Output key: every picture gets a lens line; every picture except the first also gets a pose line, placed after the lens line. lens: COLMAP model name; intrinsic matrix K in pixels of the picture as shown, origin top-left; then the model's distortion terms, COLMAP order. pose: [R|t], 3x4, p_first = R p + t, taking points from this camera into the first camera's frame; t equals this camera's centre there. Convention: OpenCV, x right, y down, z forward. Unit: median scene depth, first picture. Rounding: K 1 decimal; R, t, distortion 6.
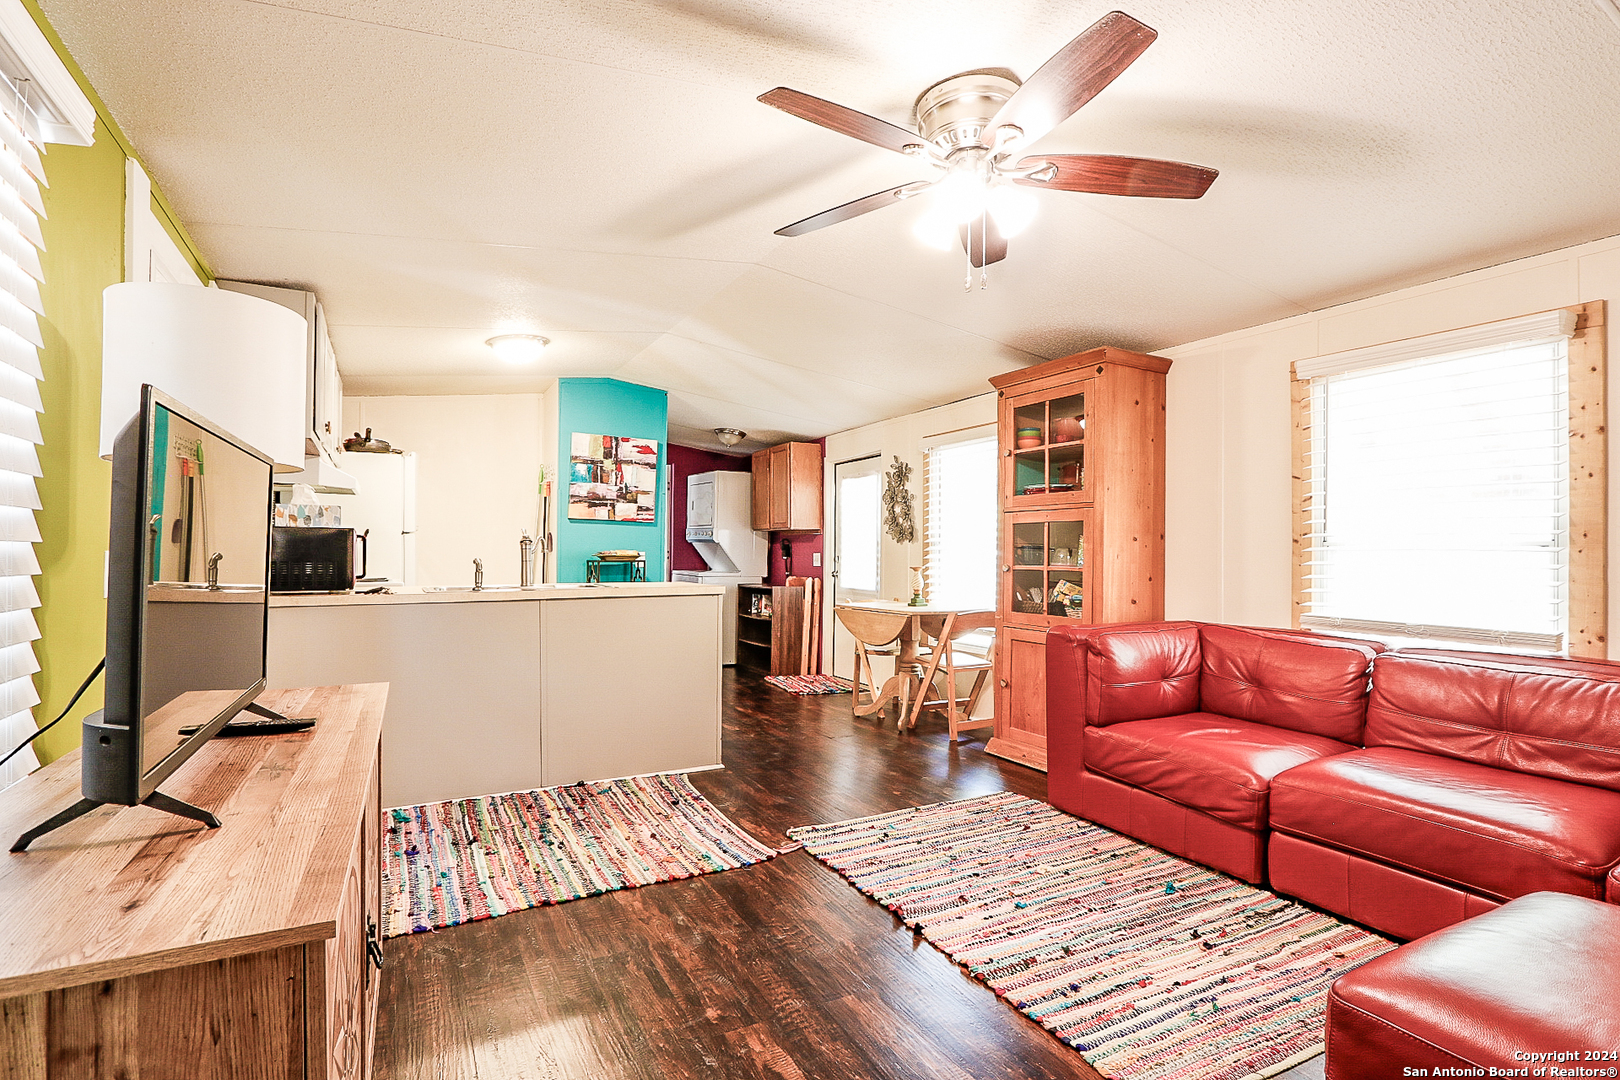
lens RADIAL K [[803.6, 0, 810.0], [0, 803.6, 540.0], [0, 0, 1]] dist [-0.000842, -0.000249]
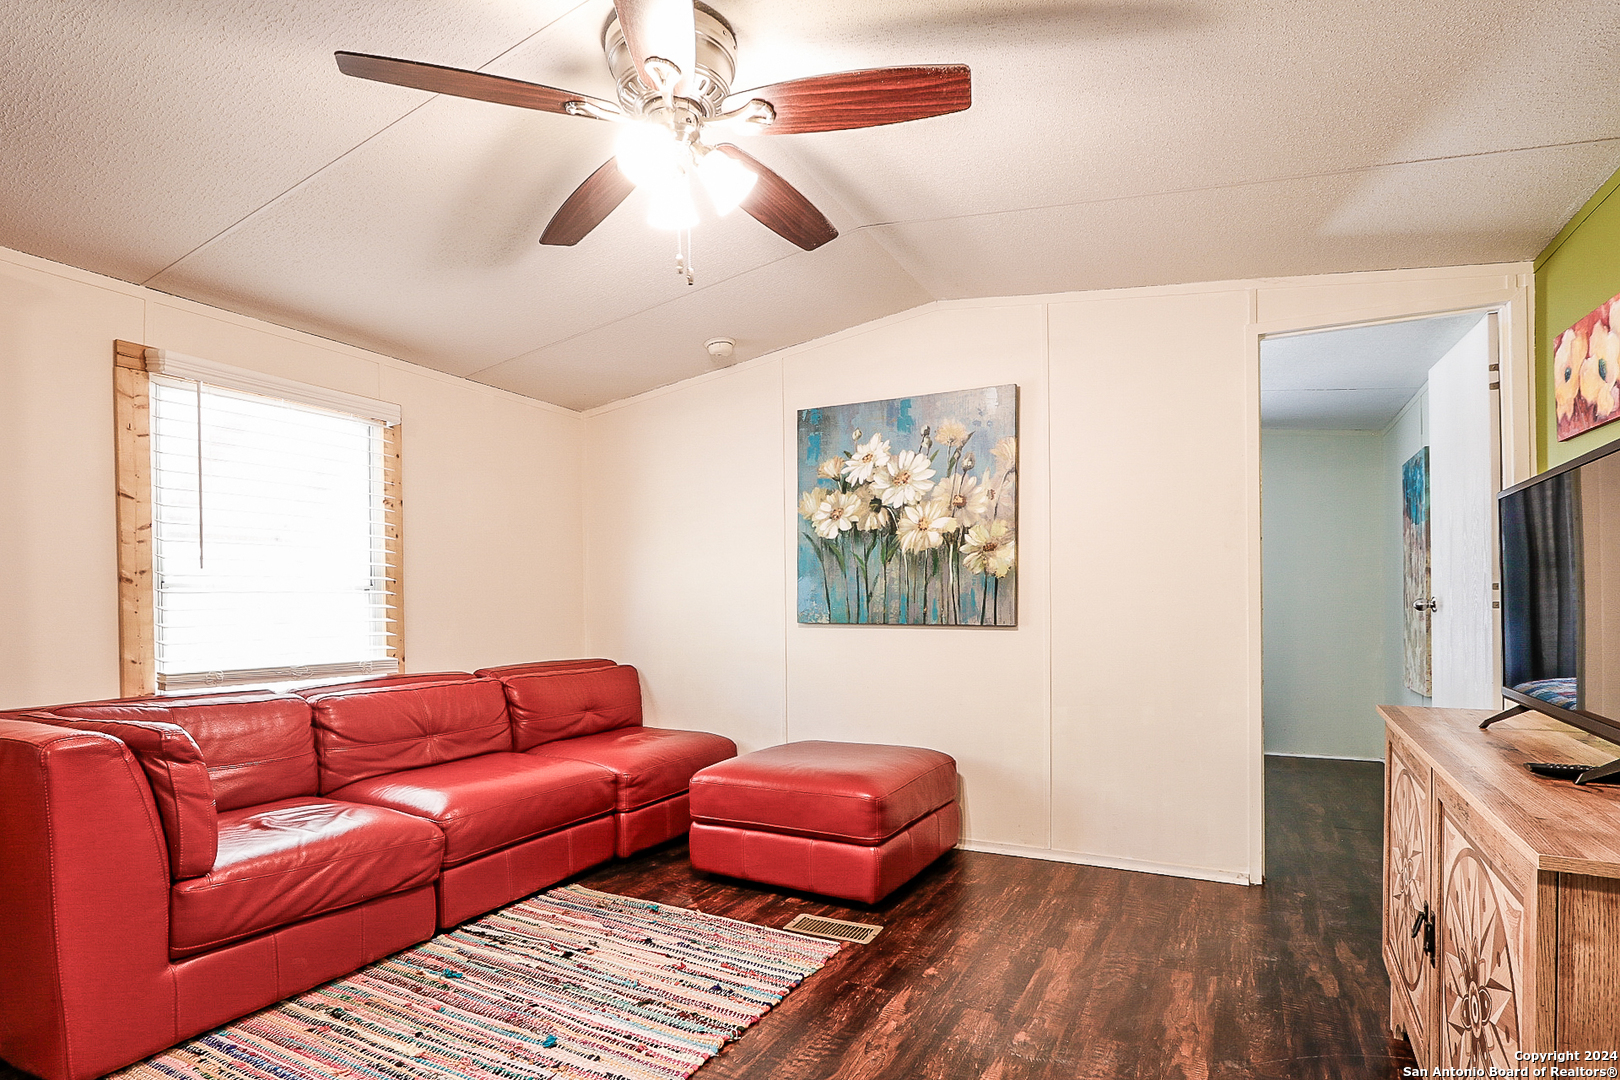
lens RADIAL K [[798.0, 0, 808.9], [0, 798.0, 608.3], [0, 0, 1]] dist [-0.001590, -0.000412]
pose [[-0.558404, -0.005130, 0.829553, -0.445566], [-0.001250, 0.999985, 0.005343, 0.027091], [-0.829568, 0.001946, -0.558402, 1.058514]]
